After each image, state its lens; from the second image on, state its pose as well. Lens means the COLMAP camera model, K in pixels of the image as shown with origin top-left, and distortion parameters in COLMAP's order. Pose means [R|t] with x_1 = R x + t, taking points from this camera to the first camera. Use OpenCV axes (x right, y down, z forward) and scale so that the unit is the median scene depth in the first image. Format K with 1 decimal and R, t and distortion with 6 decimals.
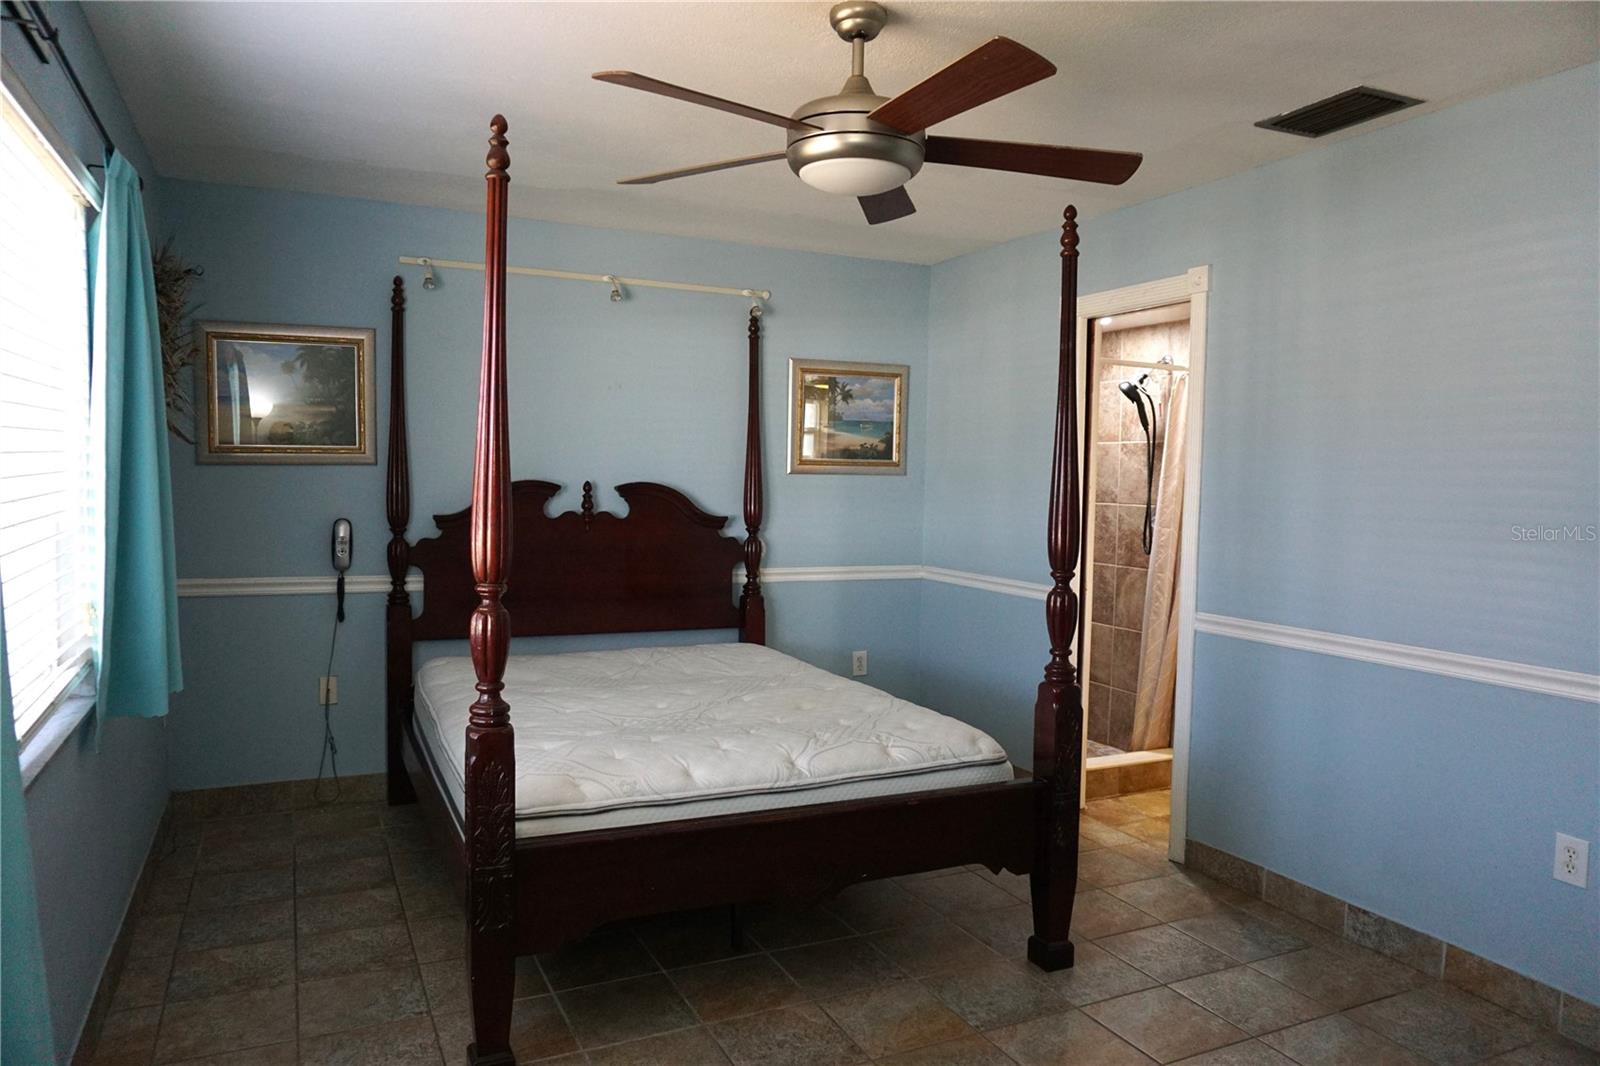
lens RADIAL K [[1075.9, 0, 801.7], [0, 1075.9, 531.0], [0, 0, 1]] dist [-0.043992, 0.035544]
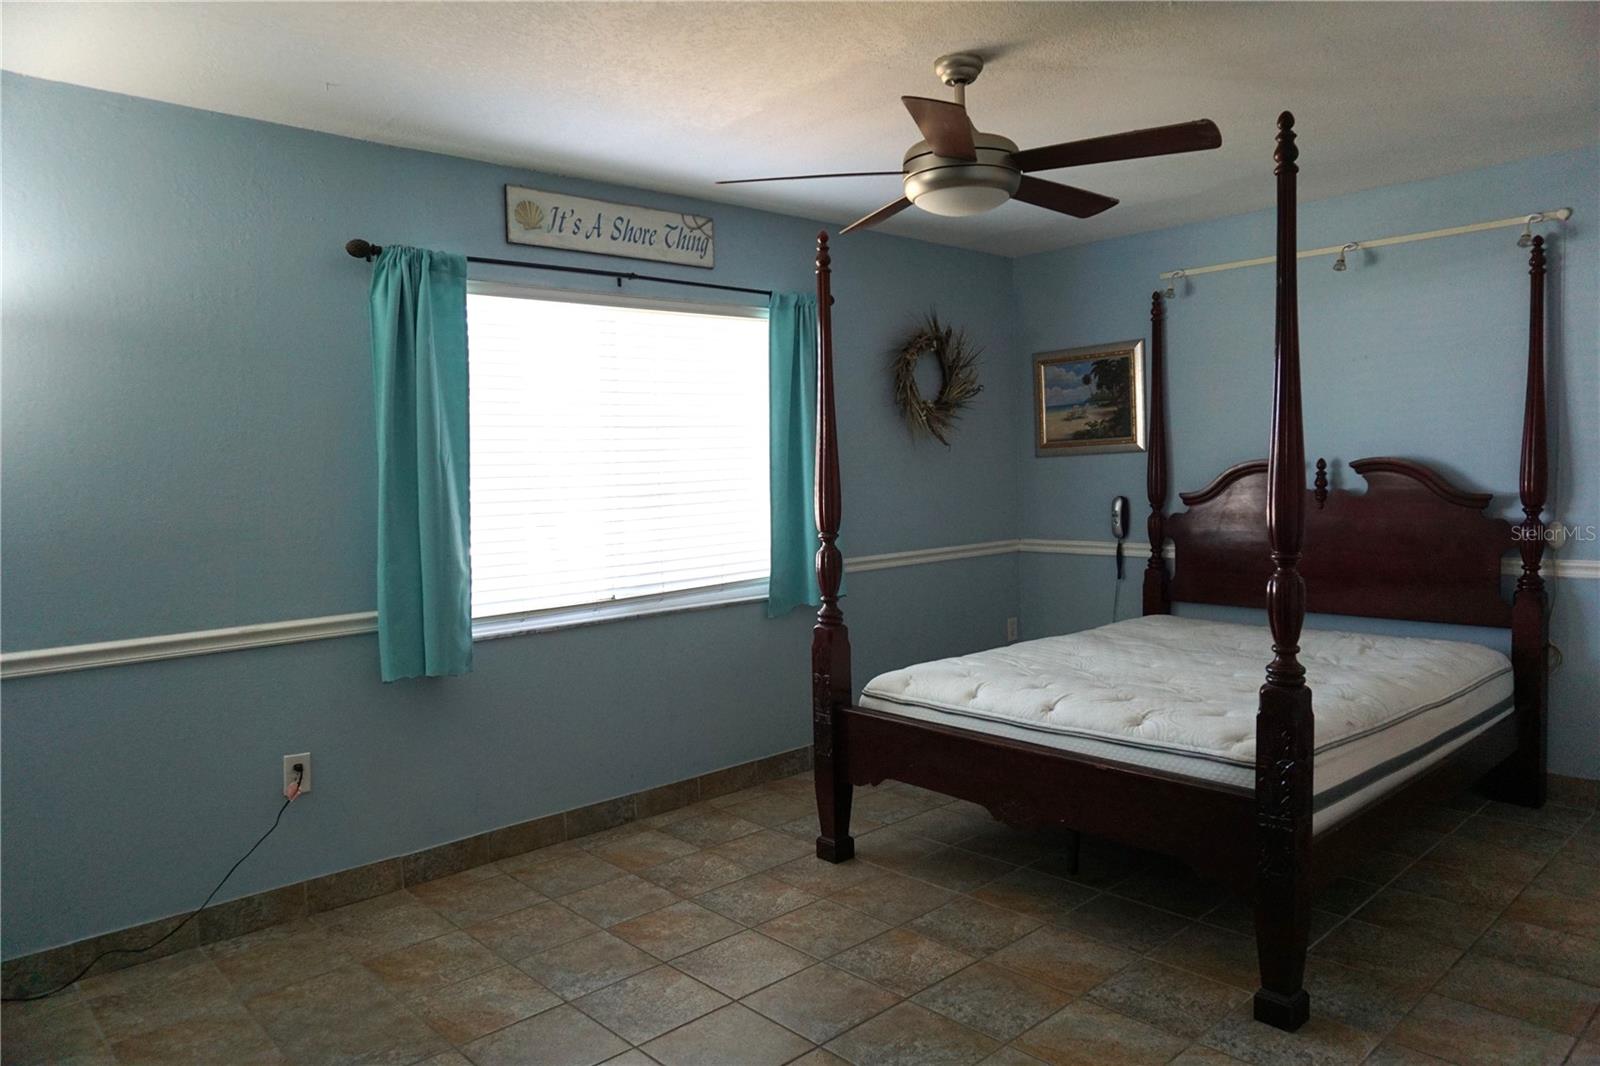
lens RADIAL K [[1075.9, 0, 809.2], [0, 1075.9, 536.8], [0, 0, 1]] dist [-0.043992, 0.035544]
pose [[0.297522, 0.033371, -0.954132, 0.862887], [-0.018324, 0.999404, 0.029241, 0.007772], [0.954539, 0.008783, 0.297956, 0.373913]]
